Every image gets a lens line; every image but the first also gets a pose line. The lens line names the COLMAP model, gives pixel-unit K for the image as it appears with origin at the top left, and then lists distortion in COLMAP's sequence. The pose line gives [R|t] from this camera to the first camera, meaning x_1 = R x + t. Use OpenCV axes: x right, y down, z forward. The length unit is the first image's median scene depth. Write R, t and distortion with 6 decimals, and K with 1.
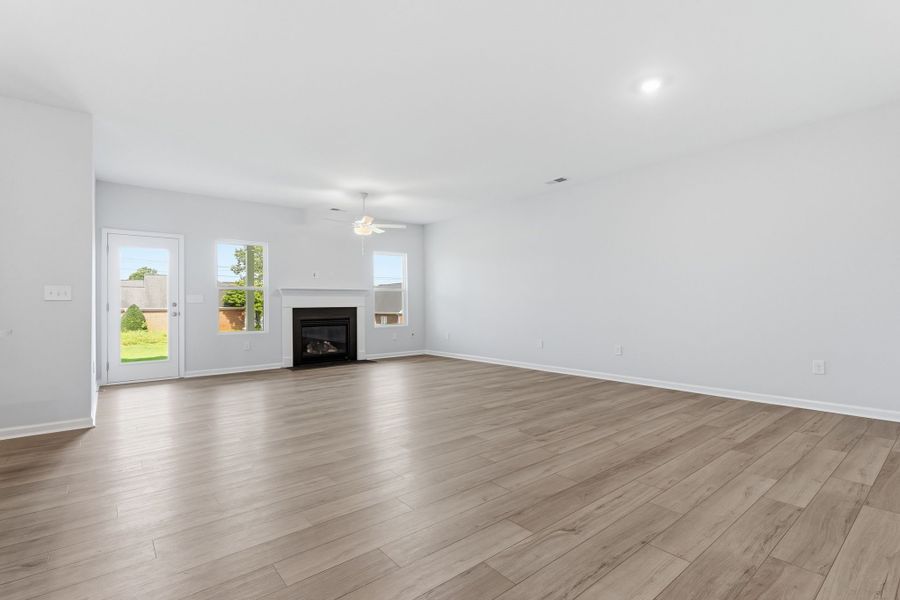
lens RADIAL K [[420.4, 0, 449.6], [0, 420.4, 302.0], [0, 0, 1]] dist [0.012320, -0.001495]
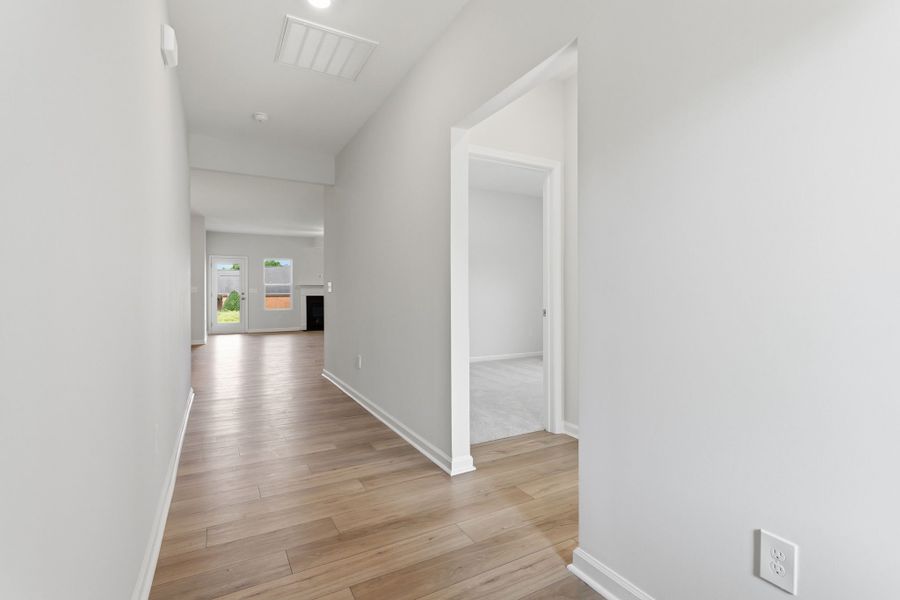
lens RADIAL K [[420.4, 0, 454.4], [0, 420.4, 296.4], [0, 0, 1]] dist [0.012320, -0.001495]
pose [[0.986200, 0.010840, -0.165205, 0.609966], [-0.008111, 0.999819, 0.017186, -0.022602], [0.165361, -0.015608, 0.986110, -0.724097]]
